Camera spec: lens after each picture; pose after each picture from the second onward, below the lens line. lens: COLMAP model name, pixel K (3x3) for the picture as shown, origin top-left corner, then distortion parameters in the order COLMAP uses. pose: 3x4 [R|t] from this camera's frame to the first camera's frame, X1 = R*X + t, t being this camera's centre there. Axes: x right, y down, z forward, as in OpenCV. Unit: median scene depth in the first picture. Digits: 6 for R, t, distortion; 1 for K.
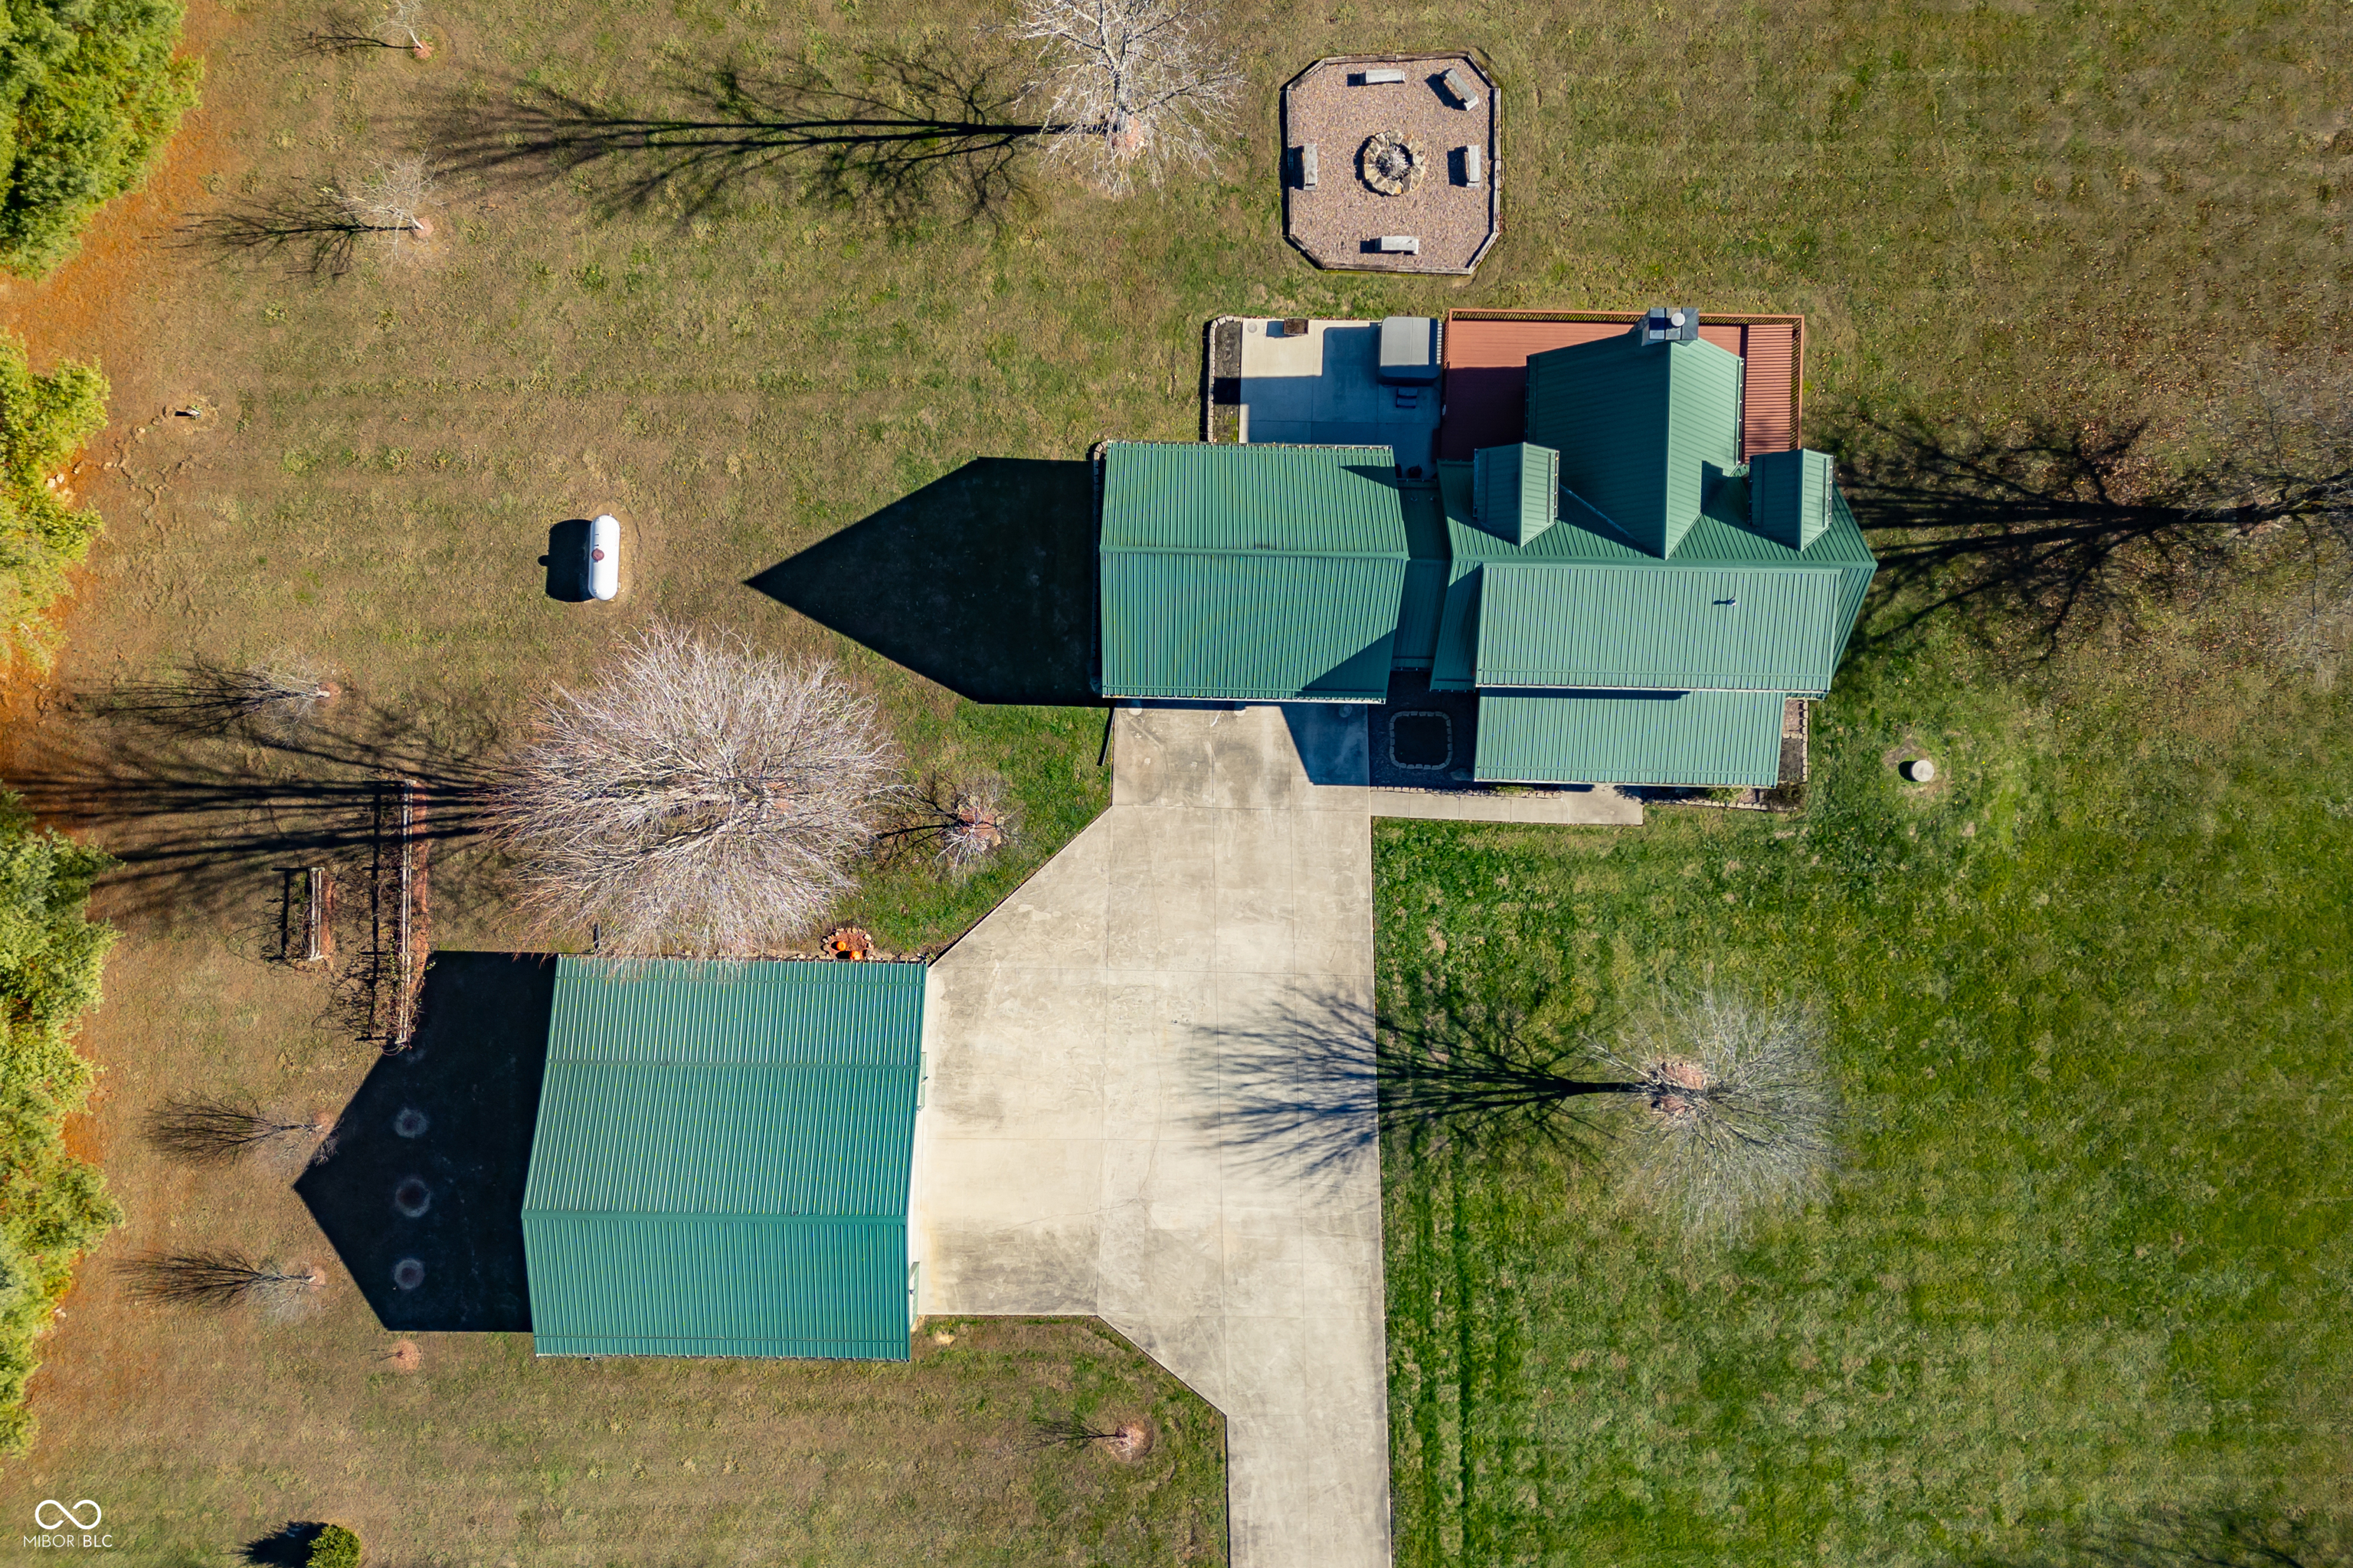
lens RADIAL K [[1642.9, 0, 1176.5], [0, 1642.9, 784.0], [0, 0, 1]] dist [0.095647, -0.079108]
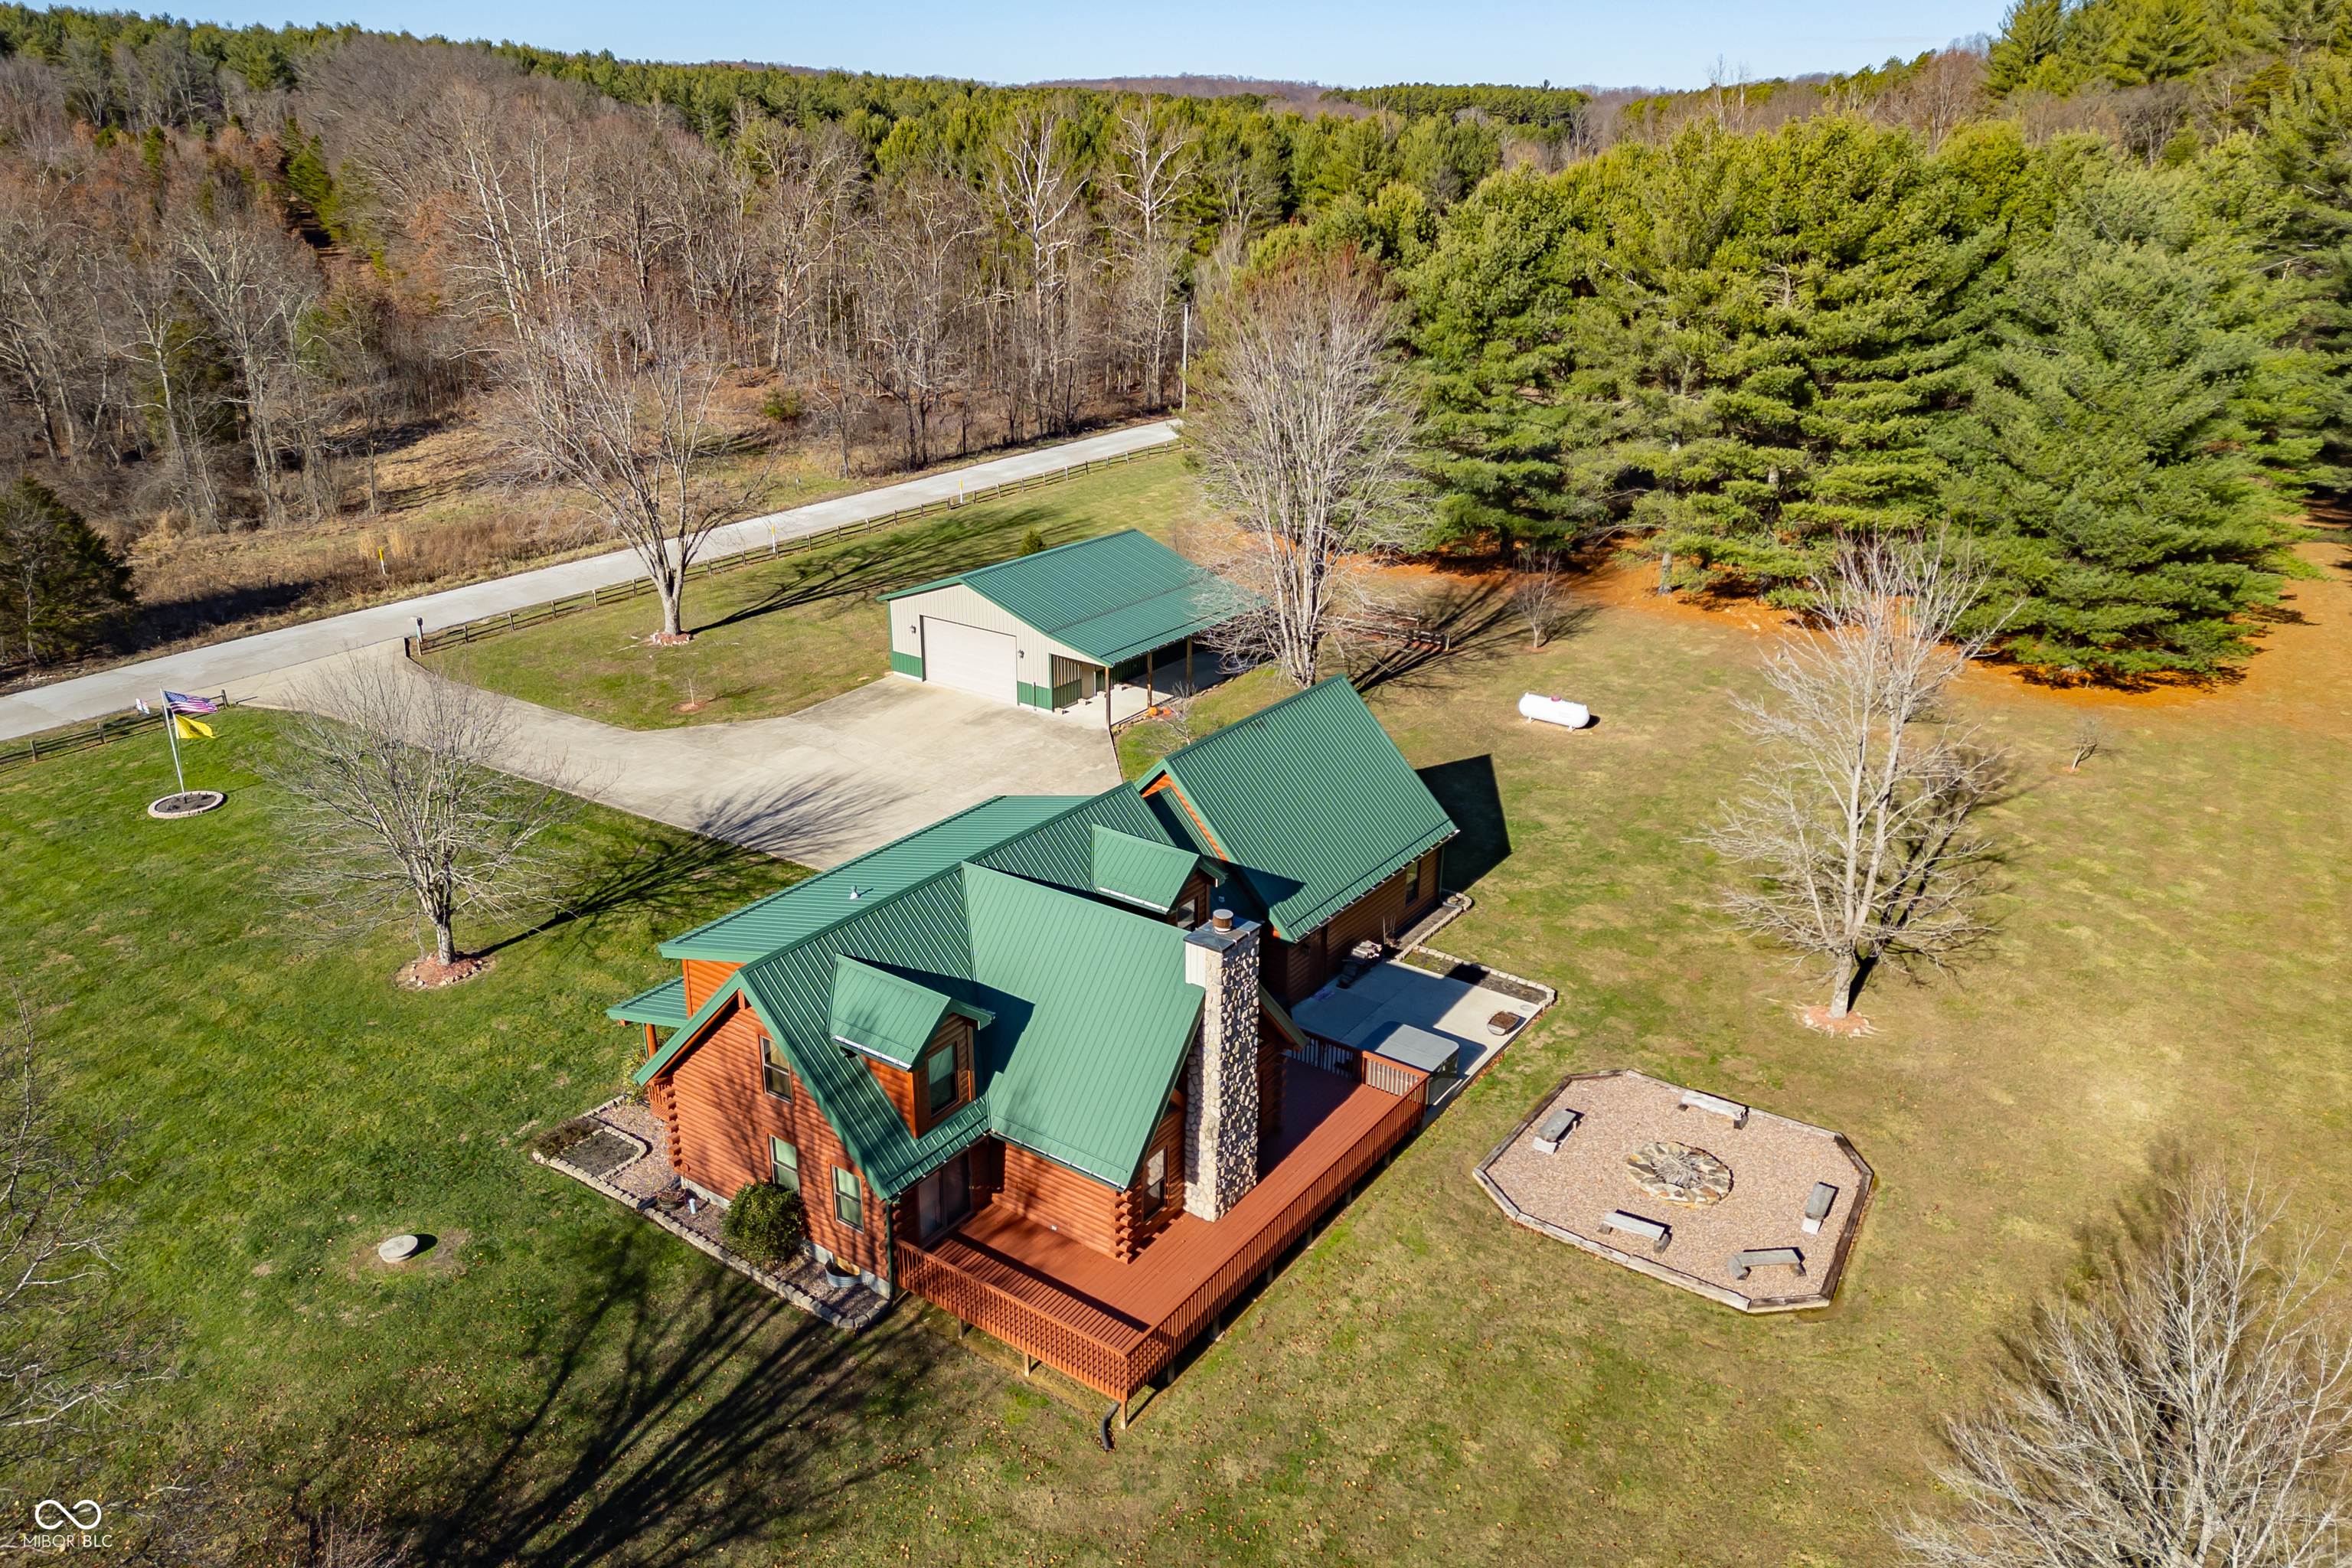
lens RADIAL K [[1642.1, 0, 1176.0], [0, 1642.1, 784.0], [0, 0, 1]] dist [0.095647, -0.079108]
pose [[-0.560079, 0.299769, -0.772302, 0.709021], [-0.828369, -0.190493, 0.526799, -0.530743], [0.010800, 0.934800, 0.355010, 0.627287]]
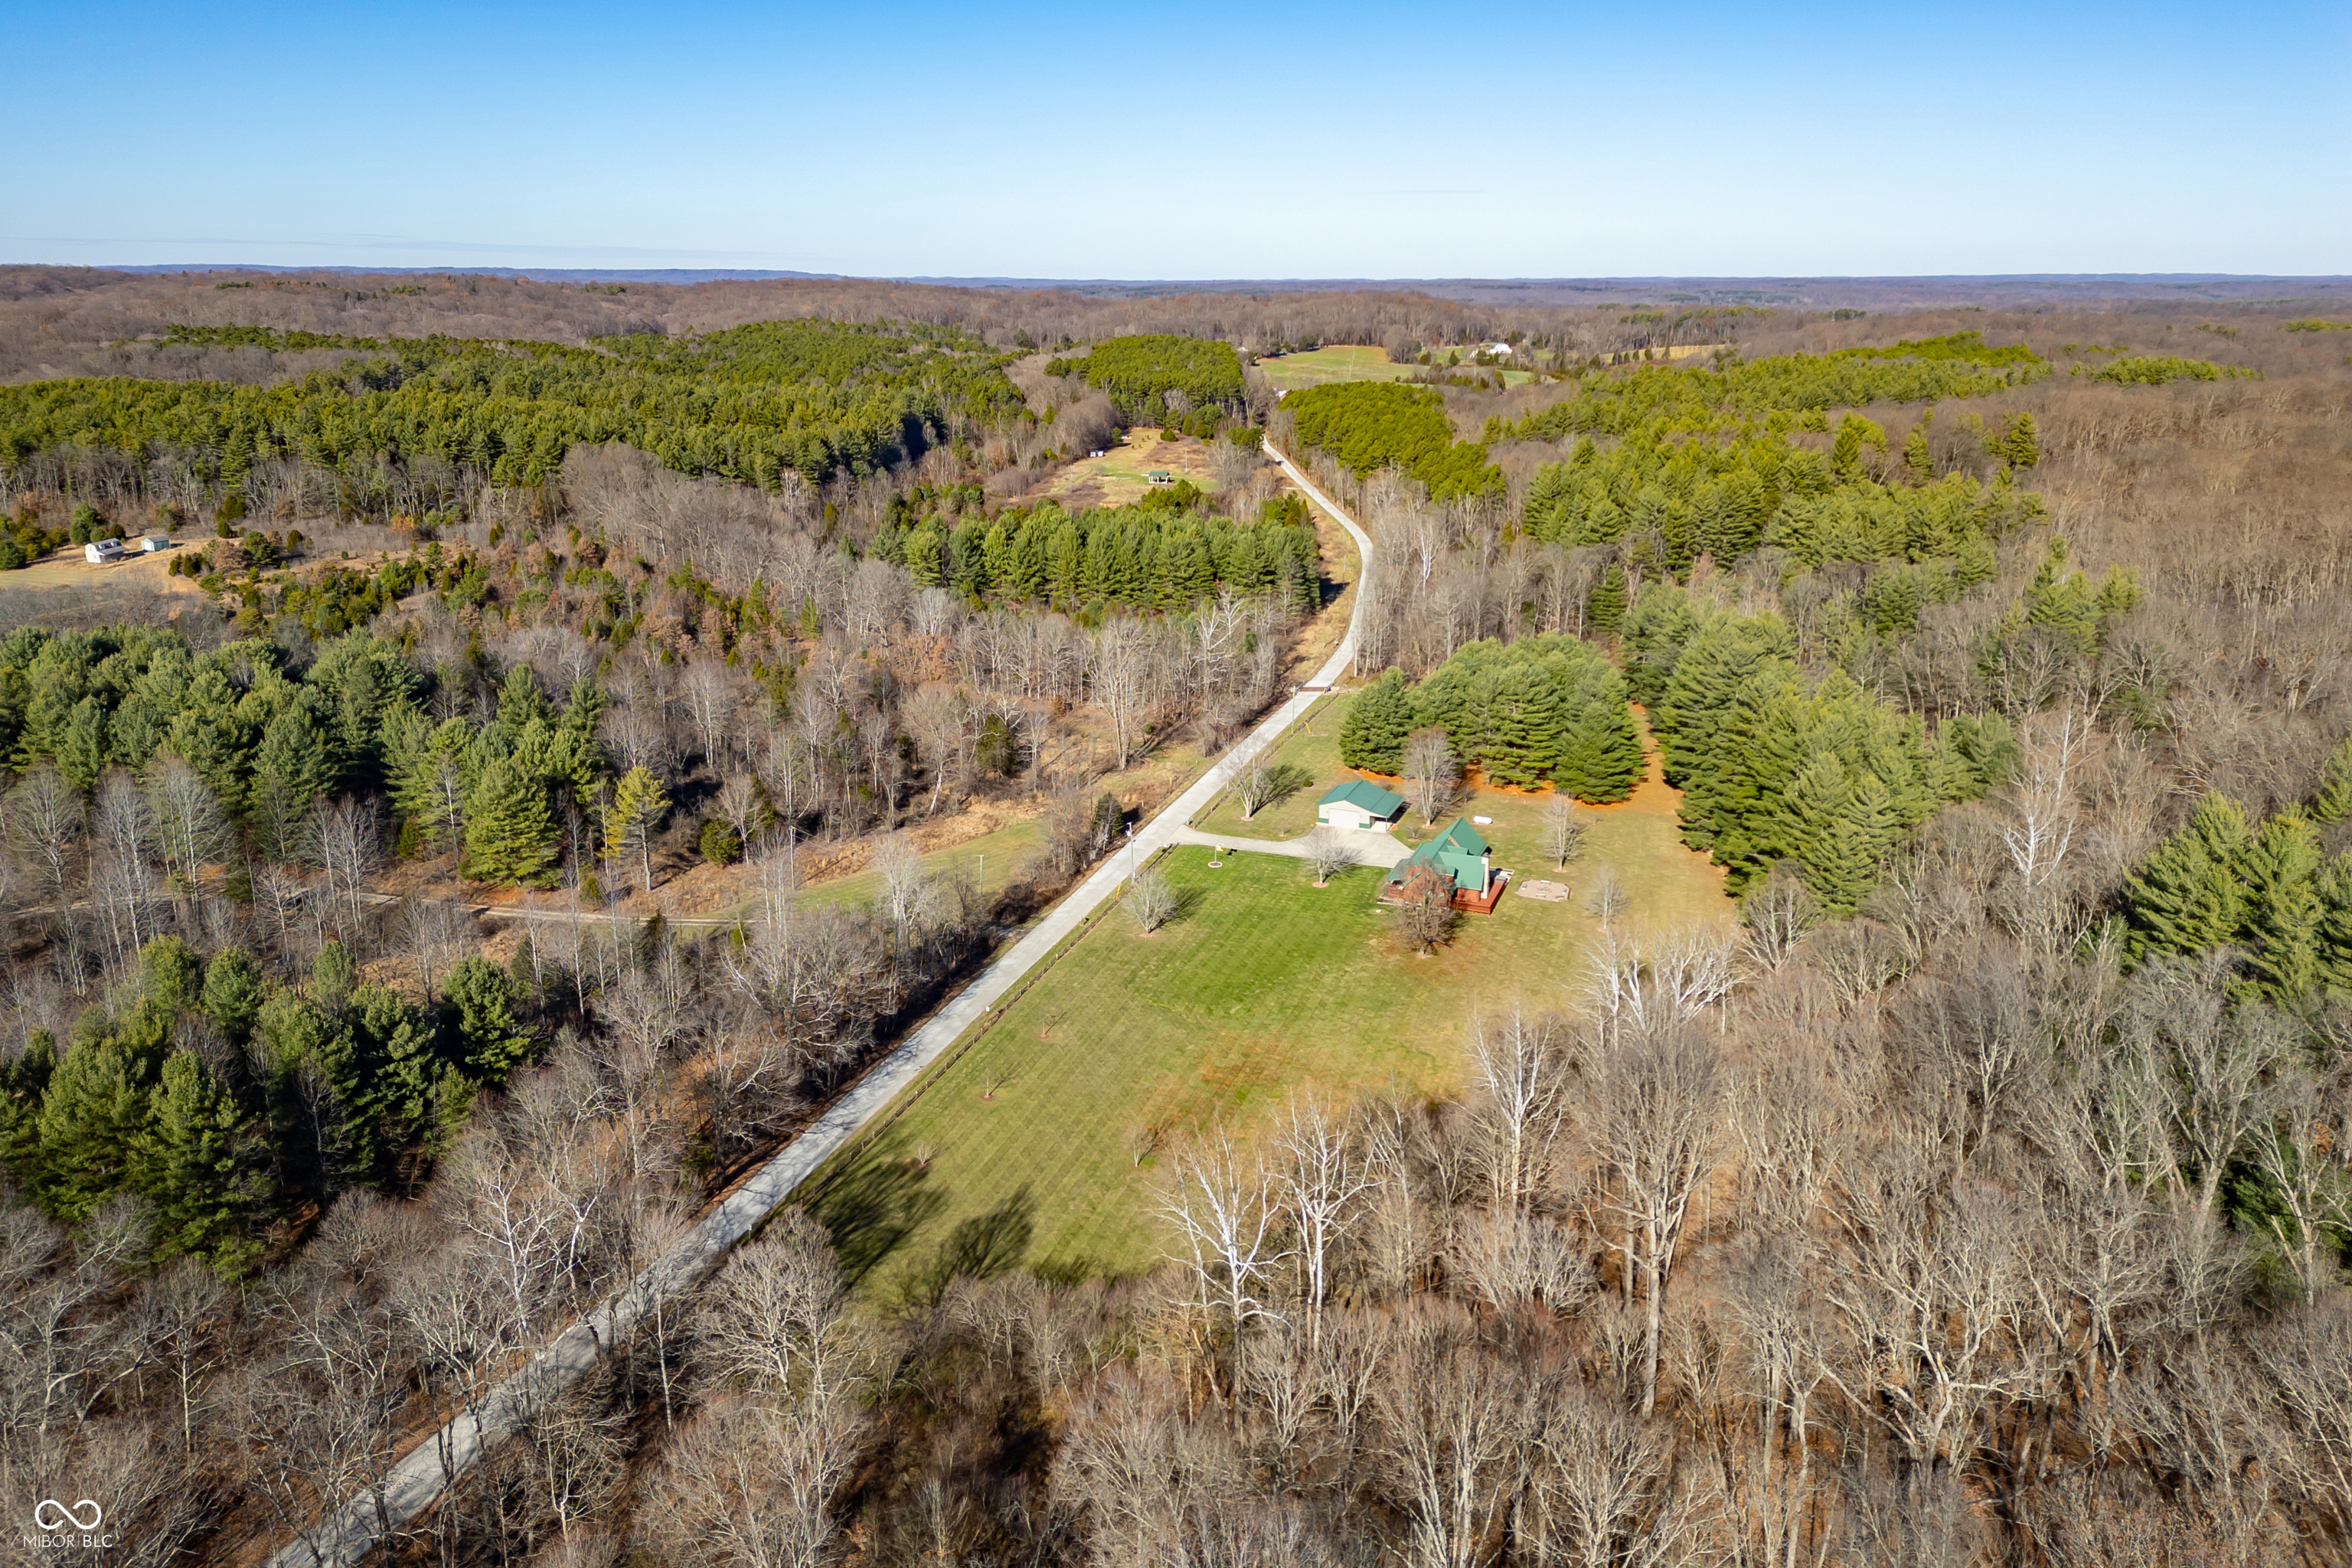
lens RADIAL K [[1642.1, 0, 1176.0], [0, 1642.1, 784.0], [0, 0, 1]] dist [0.095647, -0.079108]
pose [[-0.342569, 0.273105, -0.898922, 4.373636], [-0.939466, -0.092352, 0.329962, -0.882137], [0.007097, 0.957541, 0.288210, -0.539437]]
